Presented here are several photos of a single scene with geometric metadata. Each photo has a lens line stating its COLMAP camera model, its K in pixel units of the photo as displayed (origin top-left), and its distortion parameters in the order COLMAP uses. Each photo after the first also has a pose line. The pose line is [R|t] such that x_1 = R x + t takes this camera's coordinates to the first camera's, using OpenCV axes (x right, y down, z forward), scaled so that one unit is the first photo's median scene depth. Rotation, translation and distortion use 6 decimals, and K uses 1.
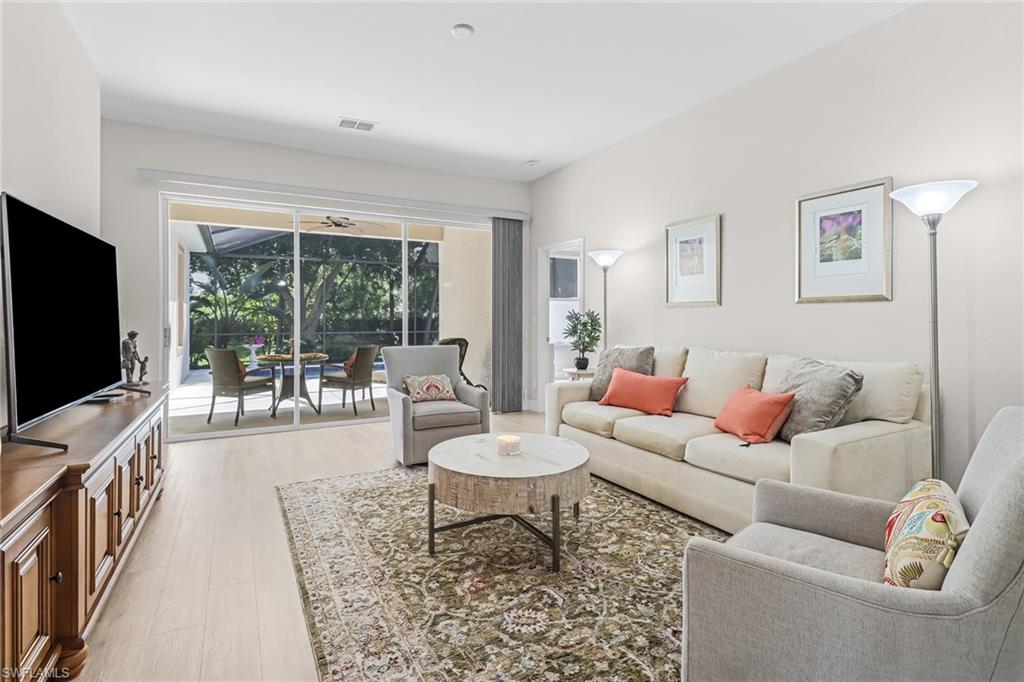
lens RADIAL K [[503.9, 0, 513.9], [0, 503.9, 323.3], [0, 0, 1]] dist [0.003633, -0.000023]
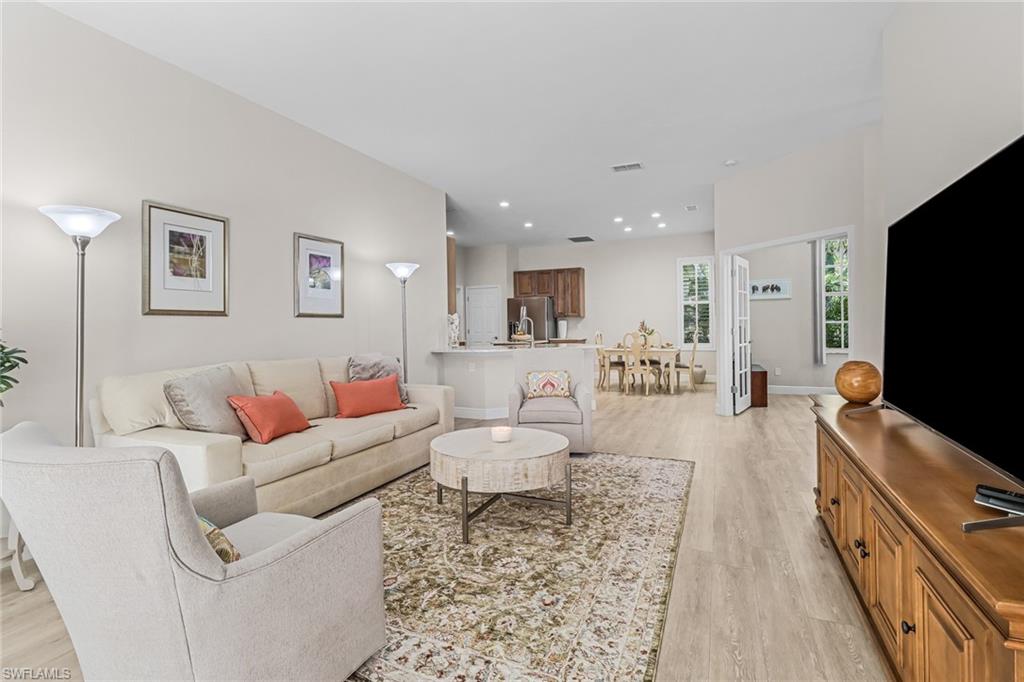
lens RADIAL K [[500.7, 0, 504.5], [0, 500.7, 319.5], [0, 0, 1]] dist [0.033293, -0.024288]
pose [[-0.608222, 0.020268, 0.793508, -0.756303], [0.023843, 0.999689, -0.007259, -0.011743], [-0.793409, 0.014504, -0.608516, 1.364545]]
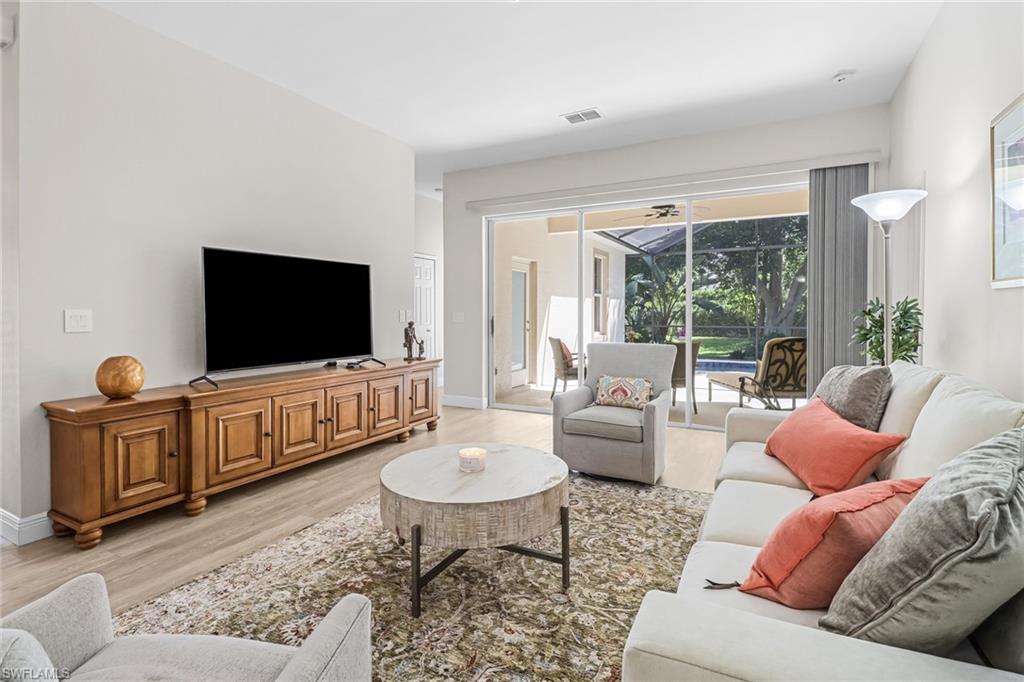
lens RADIAL K [[500.7, 0, 504.5], [0, 500.7, 319.5], [0, 0, 1]] dist [0.033293, -0.024288]
pose [[0.547299, 0.011808, -0.836854, 0.598335], [-0.005814, 0.999930, 0.010307, -0.007514], [0.836917, -0.000775, 0.547329, 0.460720]]
